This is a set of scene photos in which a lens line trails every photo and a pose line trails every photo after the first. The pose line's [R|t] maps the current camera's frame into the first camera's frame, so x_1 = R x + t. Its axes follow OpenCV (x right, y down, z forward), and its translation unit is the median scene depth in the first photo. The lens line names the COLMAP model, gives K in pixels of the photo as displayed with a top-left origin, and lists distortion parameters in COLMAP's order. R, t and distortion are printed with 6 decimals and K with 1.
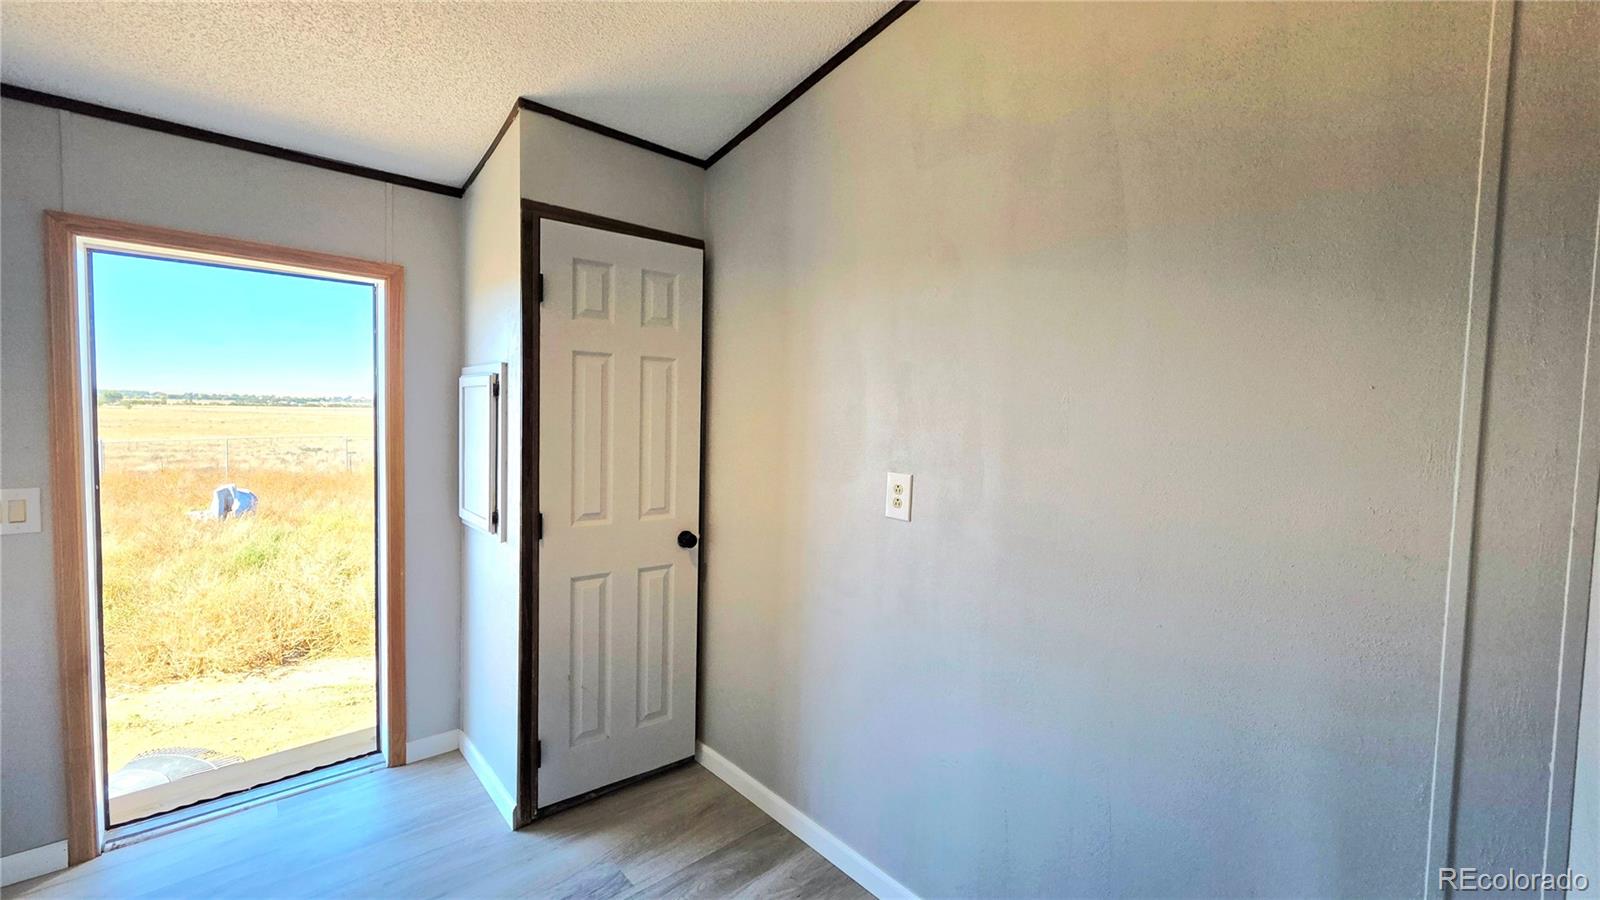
lens RADIAL K [[638.4, 0, 809.3], [0, 638.4, 448.1], [0, 0, 1]] dist [0.002174, -0.000652]
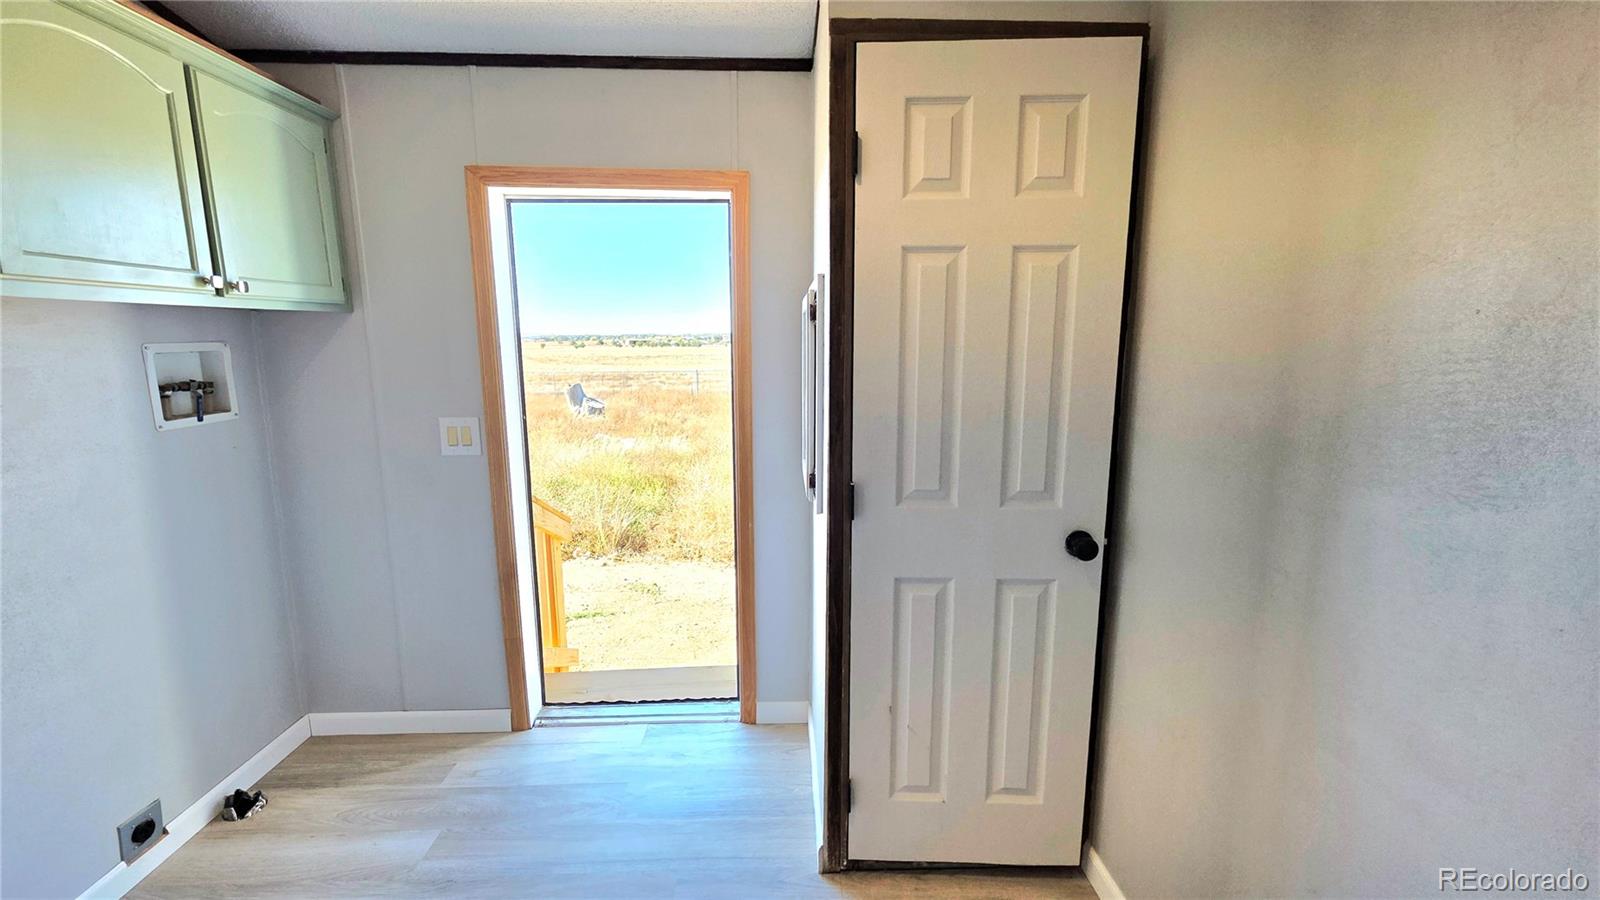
lens RADIAL K [[638.4, 0, 802.1], [0, 638.4, 442.3], [0, 0, 1]] dist [0.002174, -0.000652]
pose [[0.760018, 0.079742, -0.644992, -0.007159], [-0.016053, 0.994445, 0.104030, -0.018446], [0.649704, -0.068711, 0.757075, 0.410808]]
